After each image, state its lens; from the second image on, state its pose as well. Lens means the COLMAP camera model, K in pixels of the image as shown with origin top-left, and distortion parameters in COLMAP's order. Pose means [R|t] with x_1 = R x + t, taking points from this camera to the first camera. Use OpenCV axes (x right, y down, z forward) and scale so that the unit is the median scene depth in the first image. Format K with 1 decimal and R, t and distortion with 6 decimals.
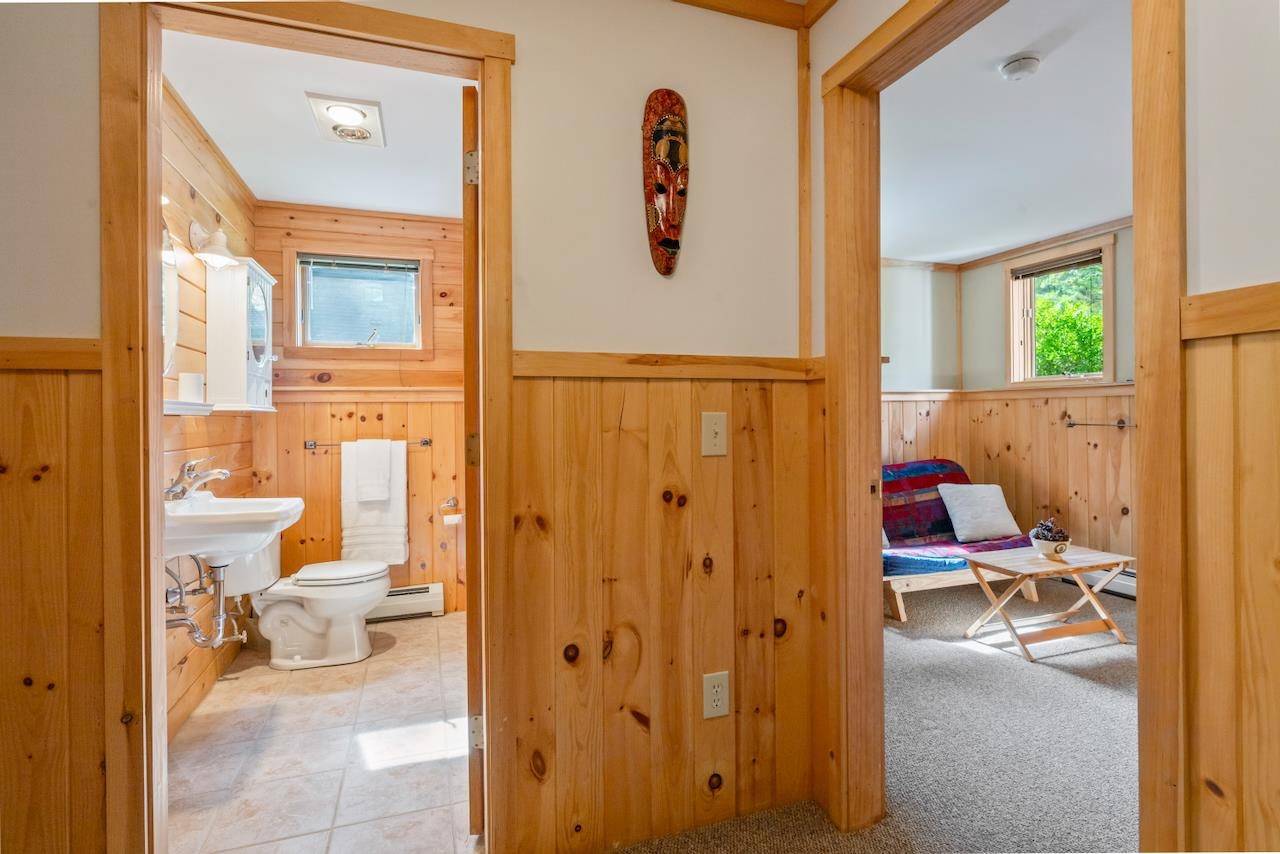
lens RADIAL K [[622.1, 0, 644.0], [0, 622.1, 410.8], [0, 0, 1]] dist [-0.001355, -0.000370]
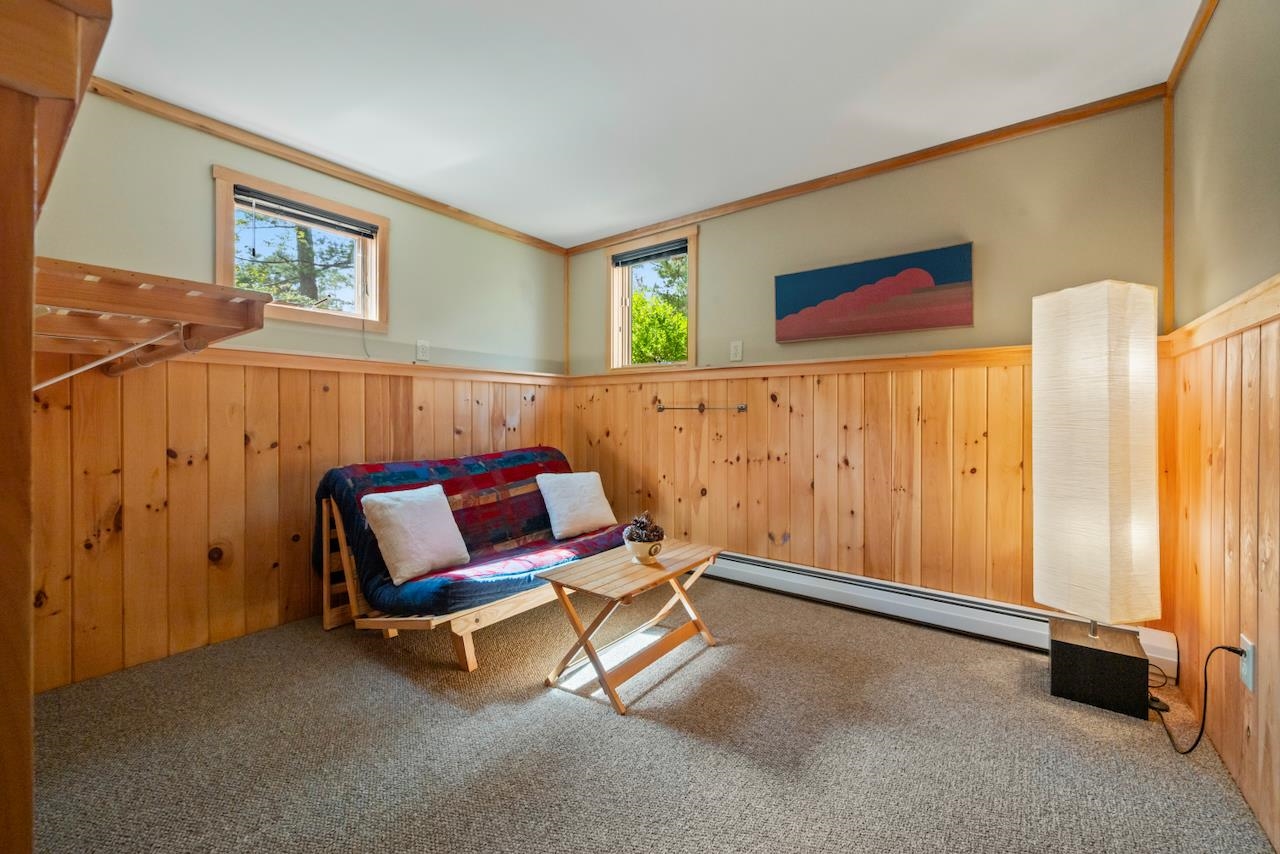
lens RADIAL K [[503.8, 0, 644.6], [0, 503.8, 419.1], [0, 0, 1]] dist [0.002086, 0.000299]
pose [[0.832007, 0.006558, 0.554726, 0.210013], [-0.011998, 0.999909, 0.006175, 0.033834], [-0.554635, -0.011793, 0.832010, 0.331806]]
